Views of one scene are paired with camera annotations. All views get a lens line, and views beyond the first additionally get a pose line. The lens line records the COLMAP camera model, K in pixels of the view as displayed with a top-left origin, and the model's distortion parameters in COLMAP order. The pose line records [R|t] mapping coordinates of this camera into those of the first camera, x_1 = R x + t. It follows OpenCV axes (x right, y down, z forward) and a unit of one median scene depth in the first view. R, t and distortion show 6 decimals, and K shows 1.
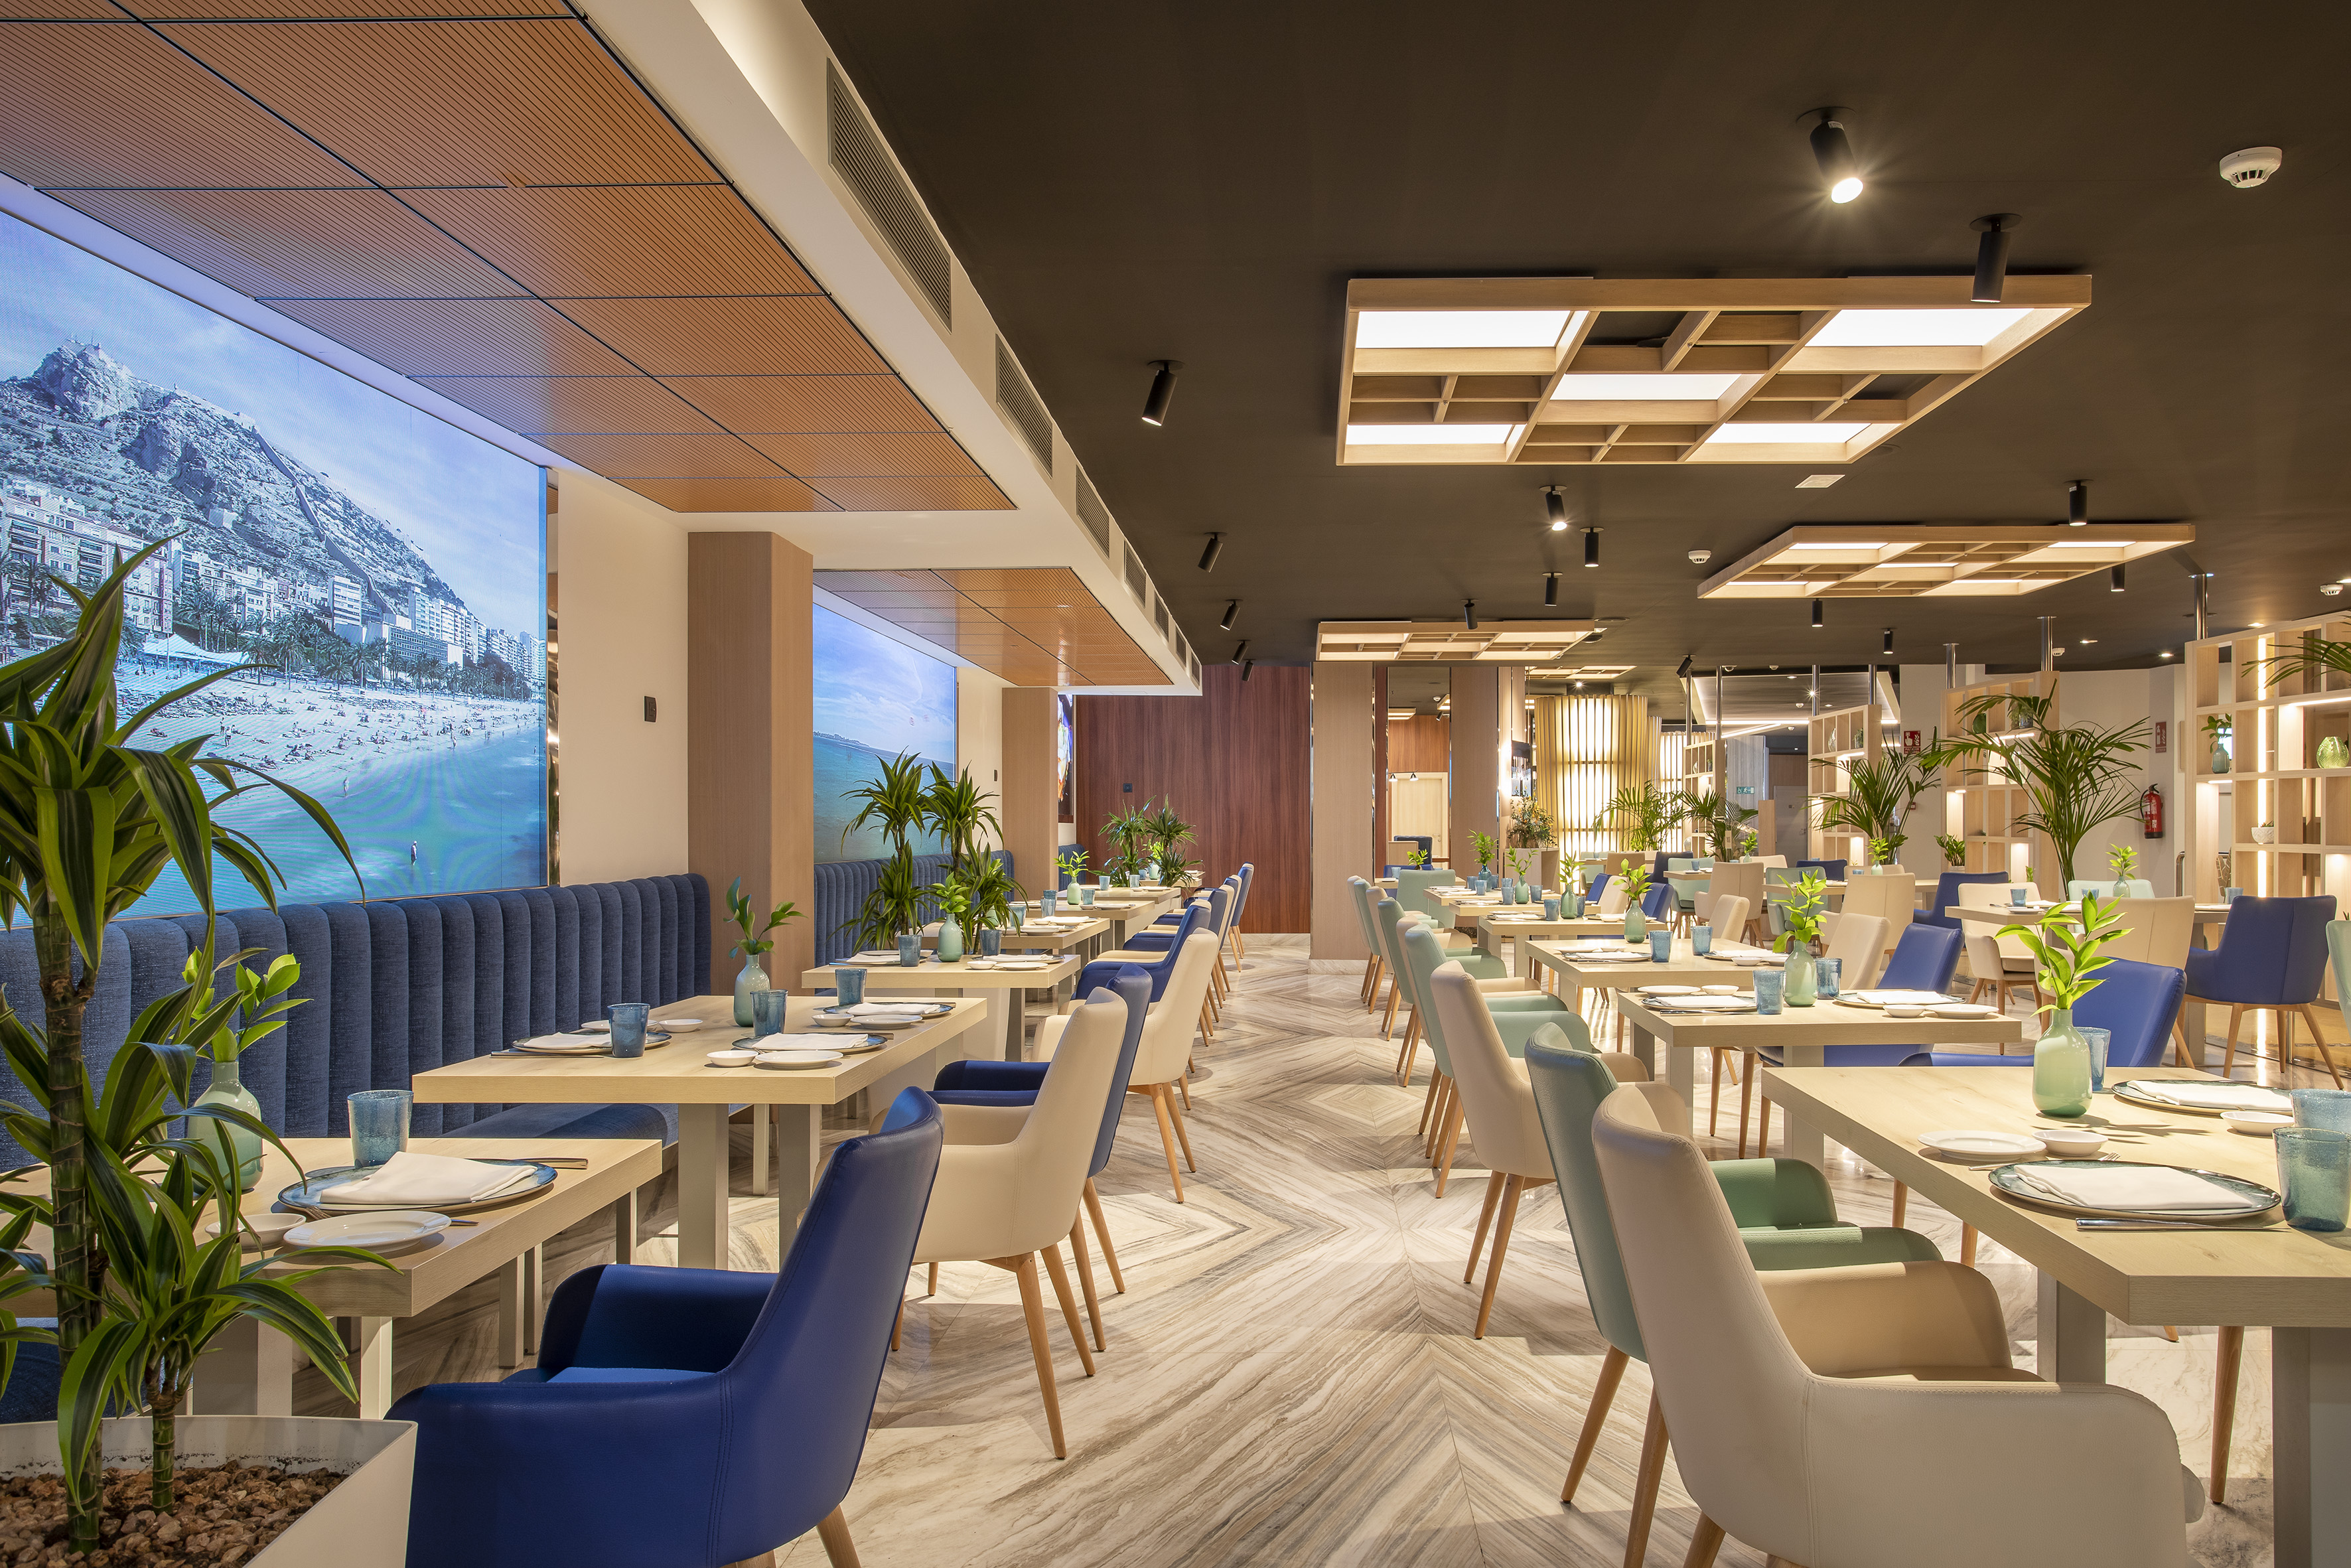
lens RADIAL K [[1766.4, 0, 1175.5], [0, 1766.4, 784.0], [0, 0, 1]] dist [0.000195, 0.000278]
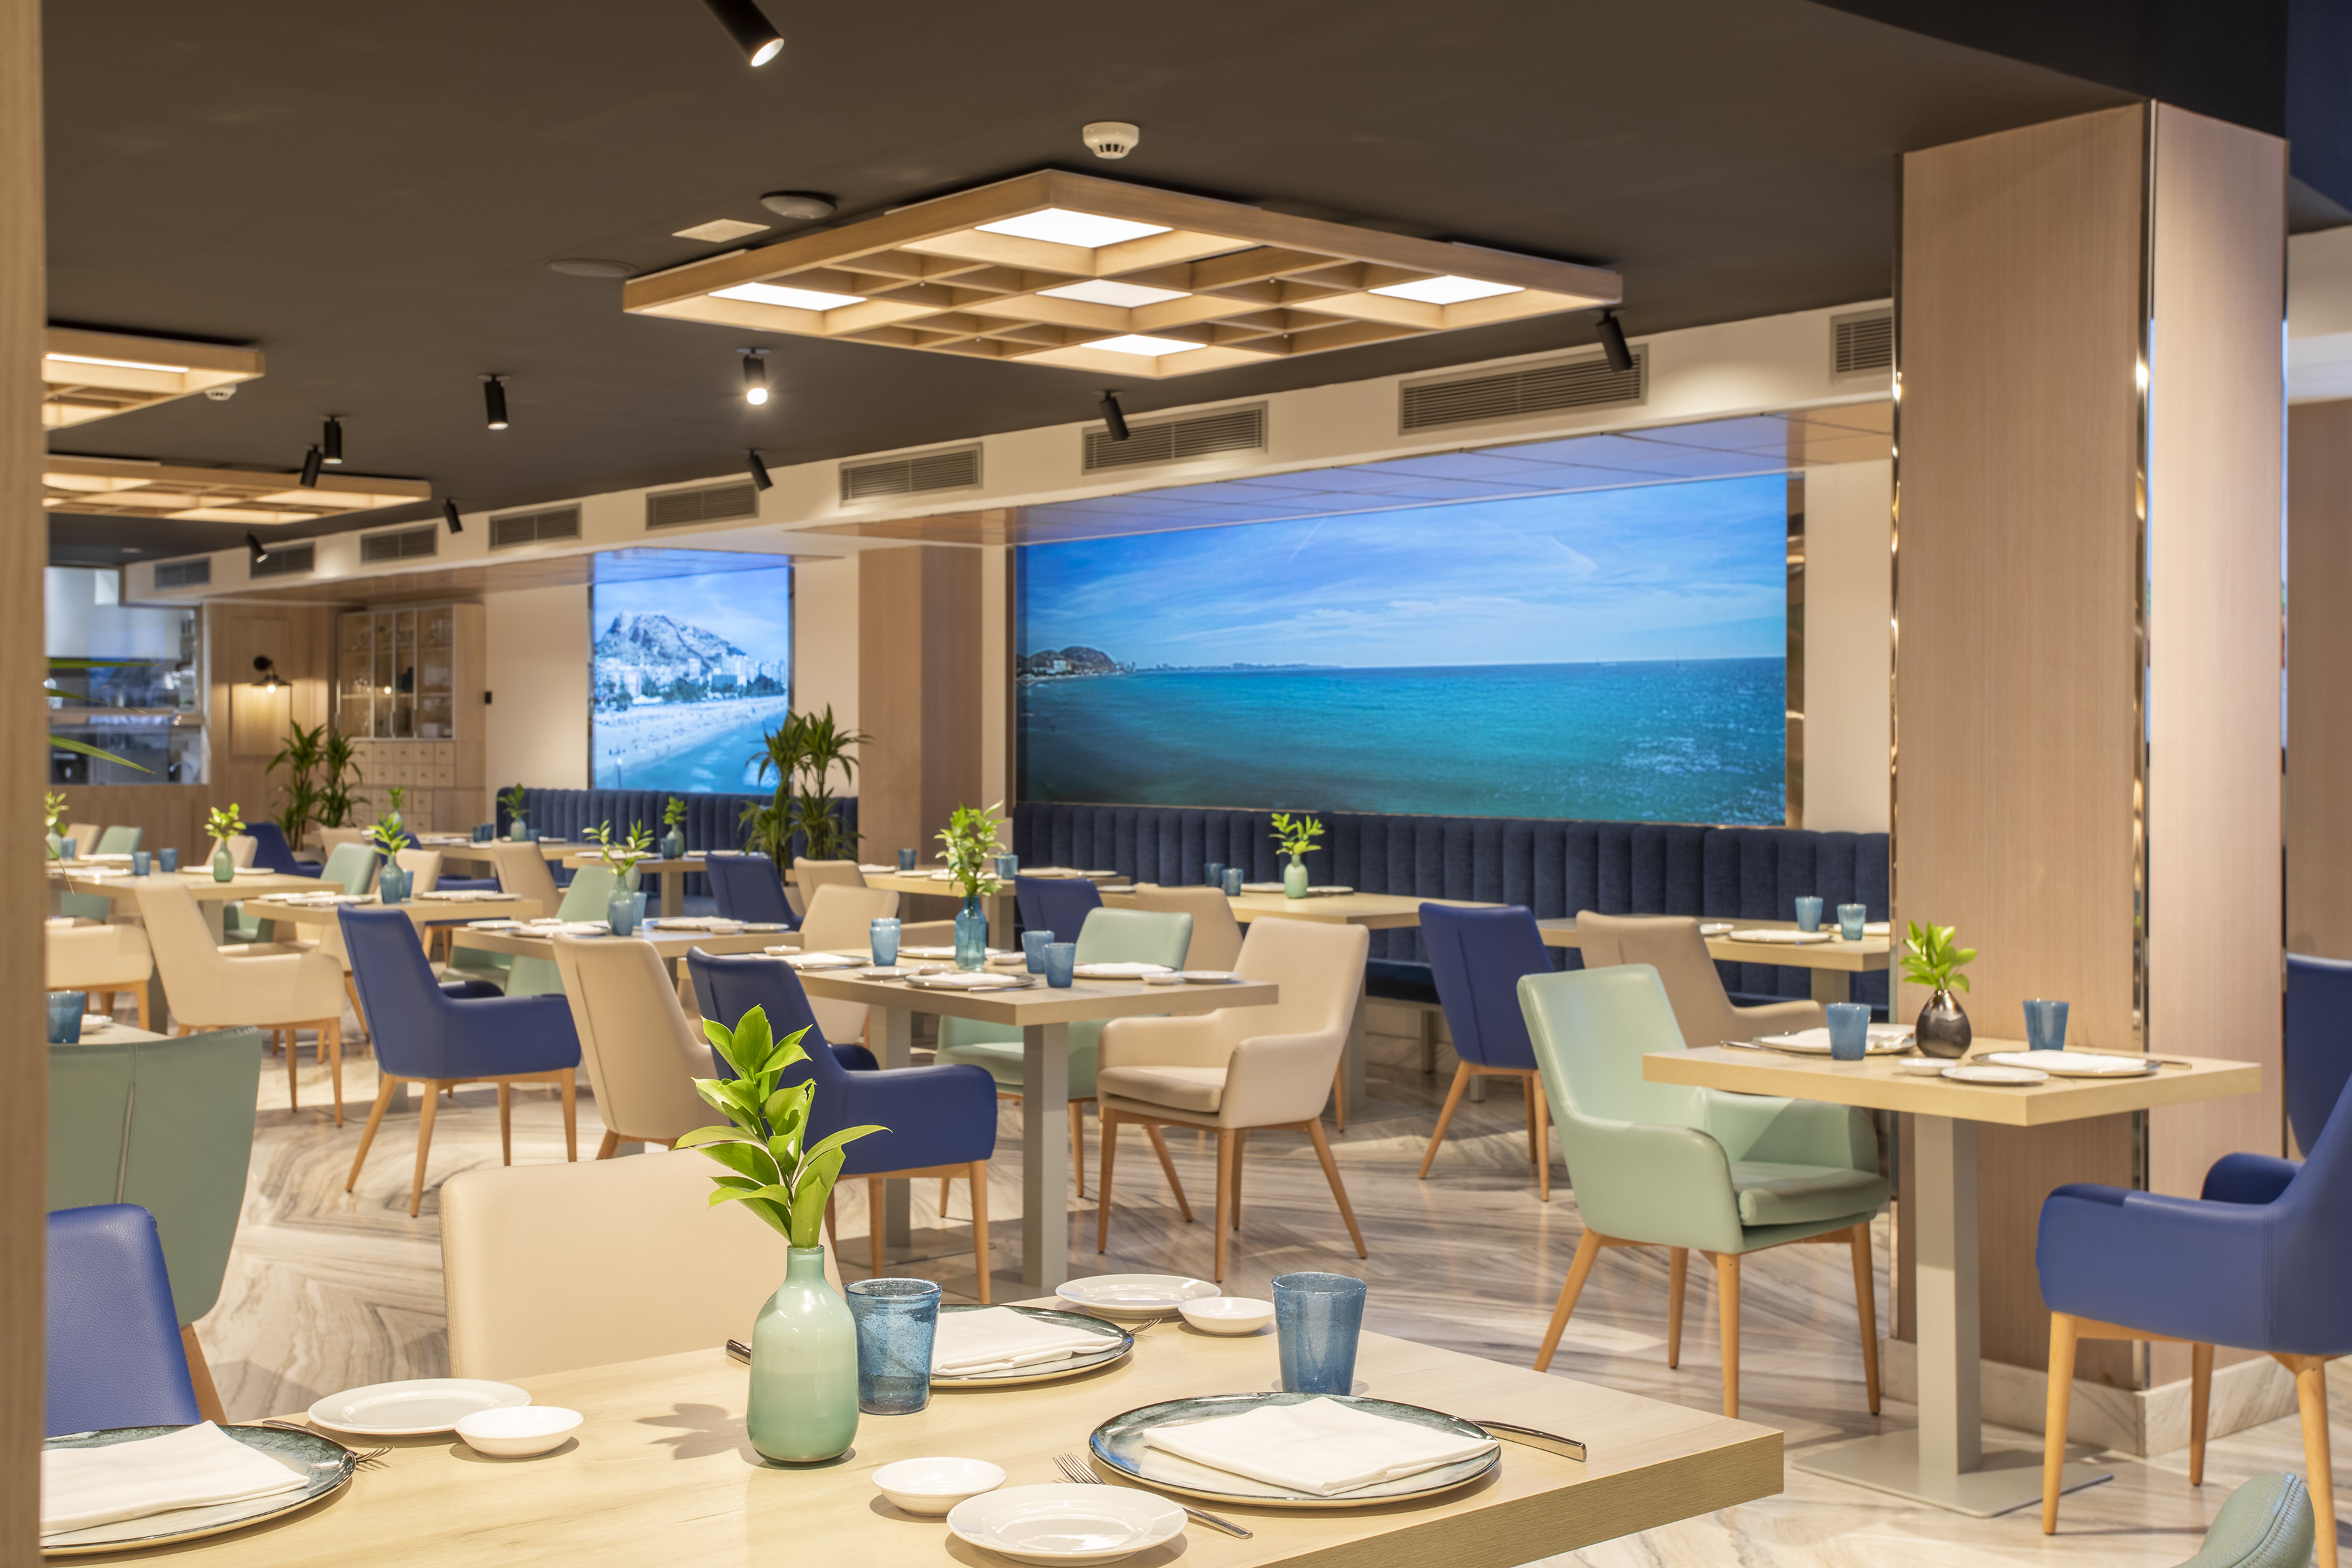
lens RADIAL K [[2629.6, 0, 1176.0], [0, 2629.6, 784.0], [0, 0, 1]] dist [0.020640, 0.021352]
pose [[-0.726736, 0.001513, -0.686915, 1.528340], [0.007663, 0.999953, -0.005904, 0.081637], [0.686874, -0.009554, -0.726713, 4.059894]]
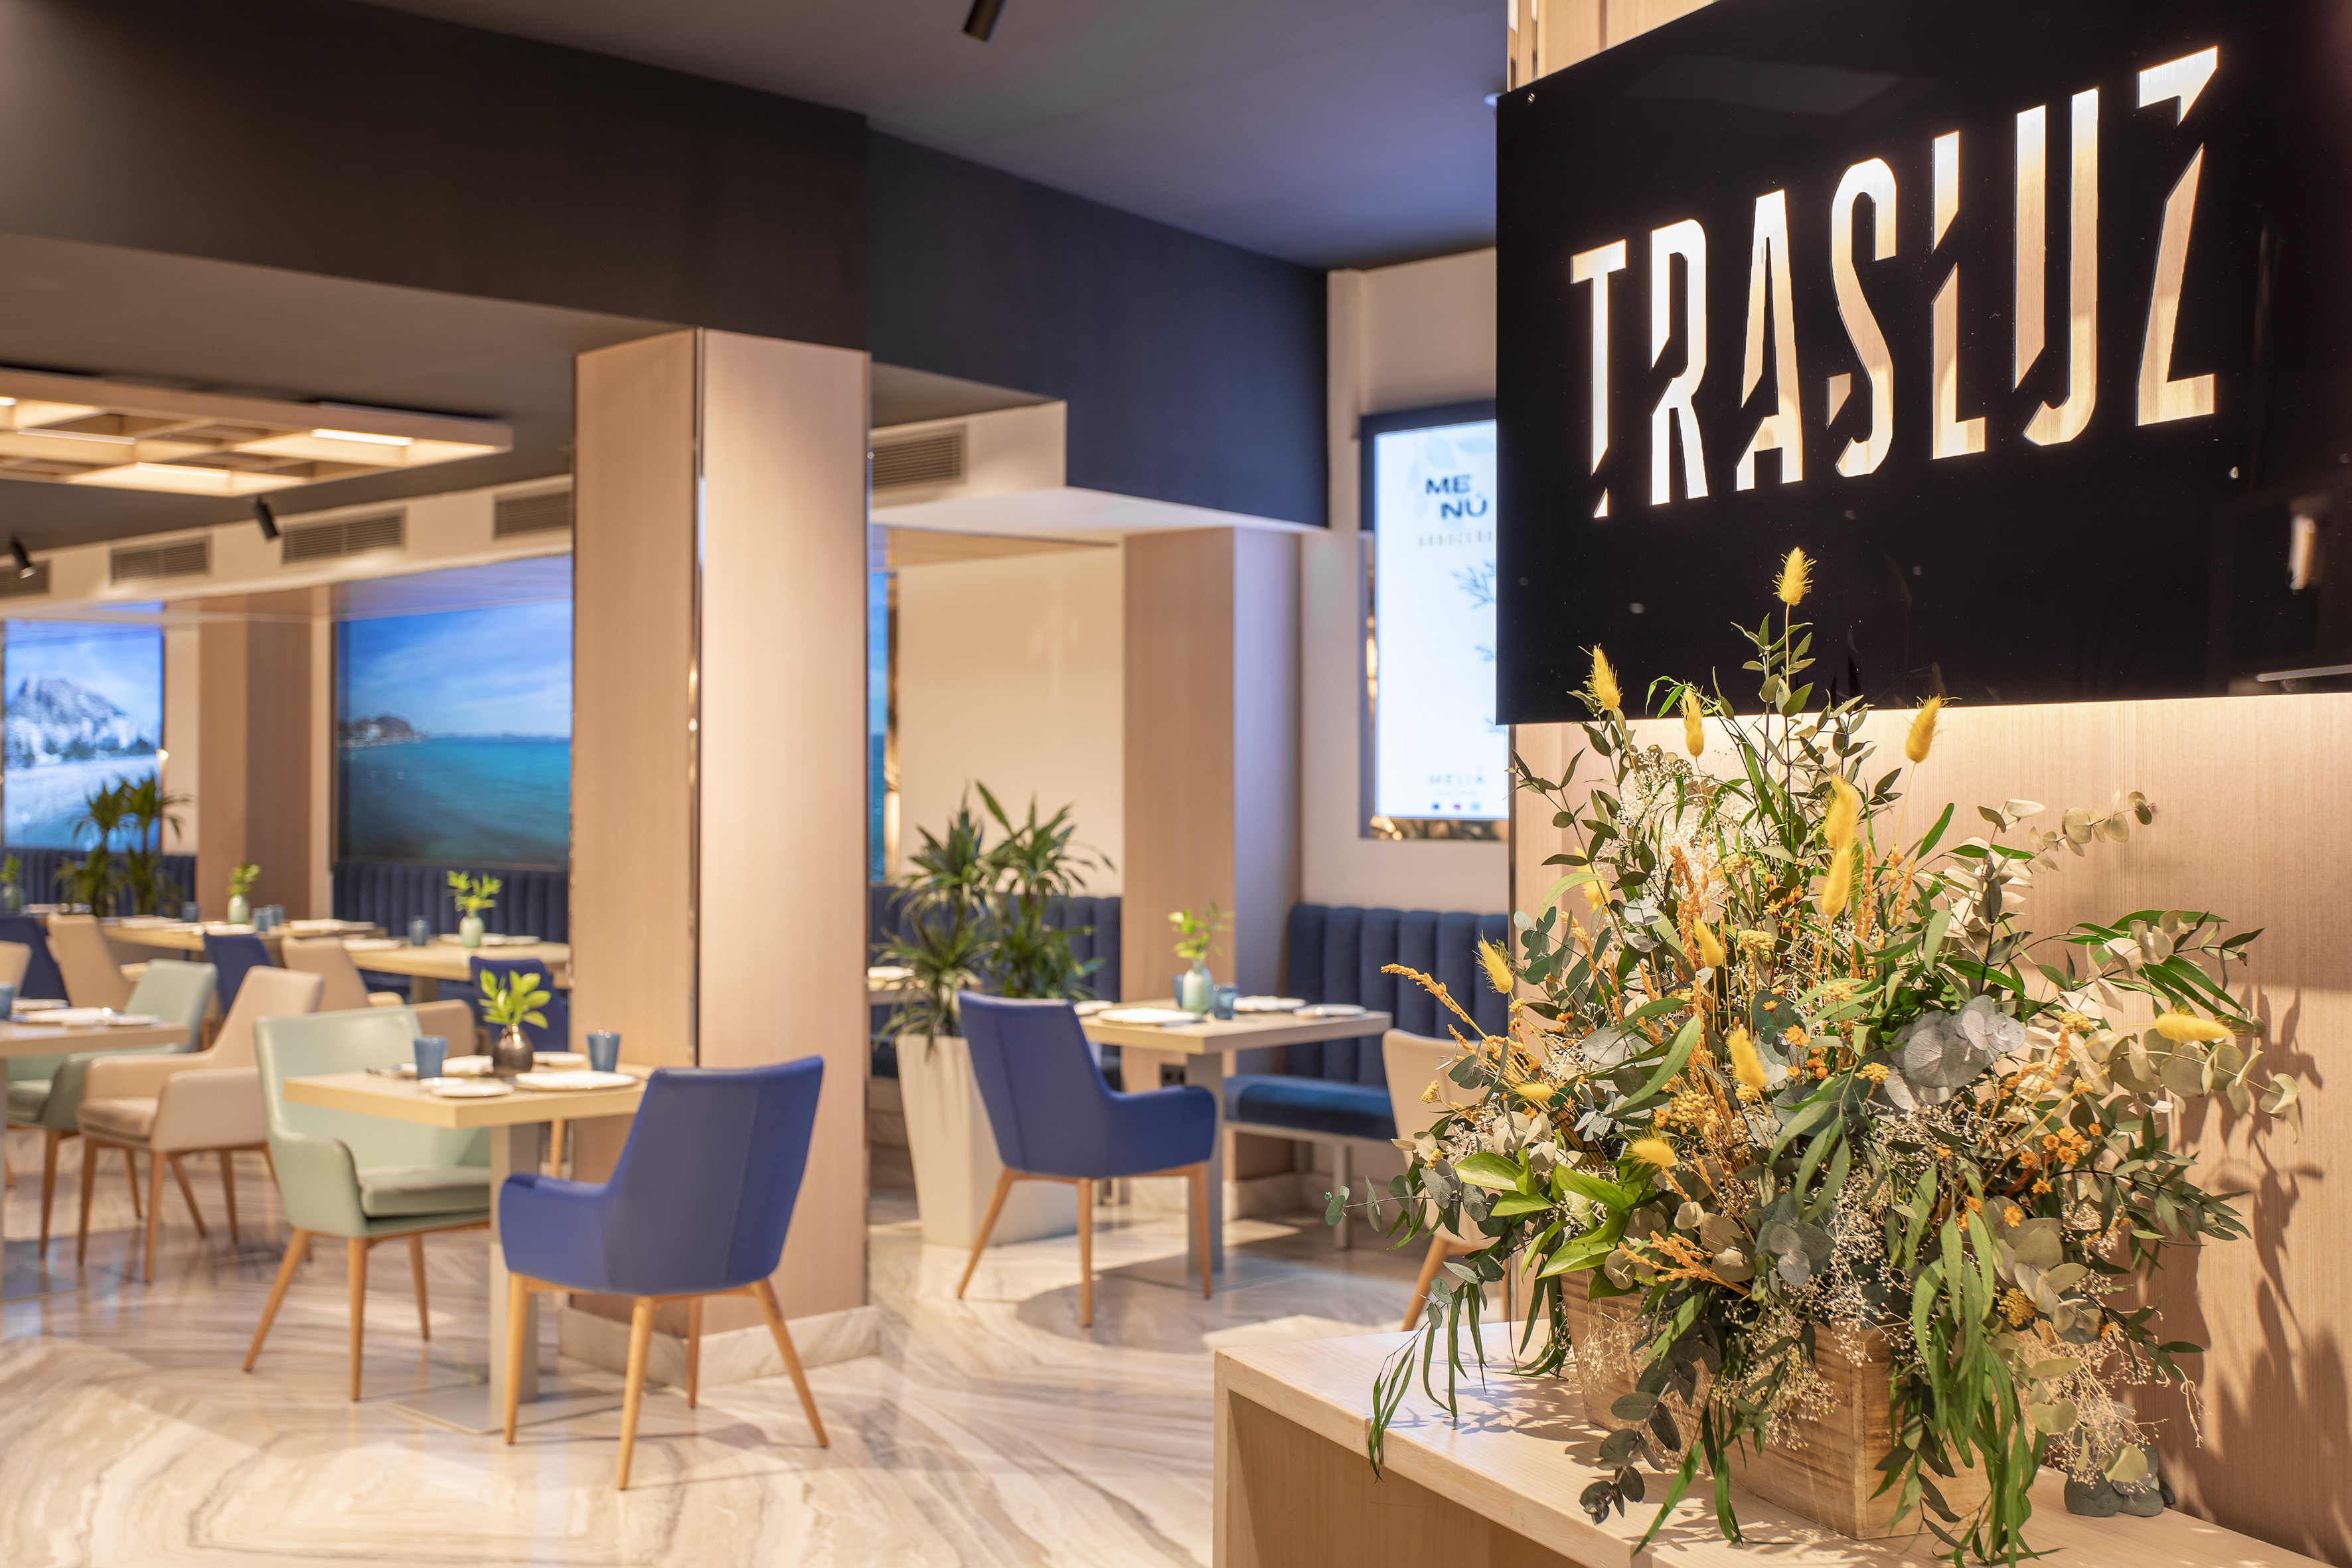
lens RADIAL K [[2712.6, 0, 1176.0], [0, 2712.6, 784.0], [0, 0, 1]] dist [0.013425, 0.007328]
pose [[-0.669190, -0.004568, -0.743077, 1.371377], [0.013110, 0.999753, -0.017952, 0.064793], [0.742976, -0.021755, -0.668965, 4.731194]]
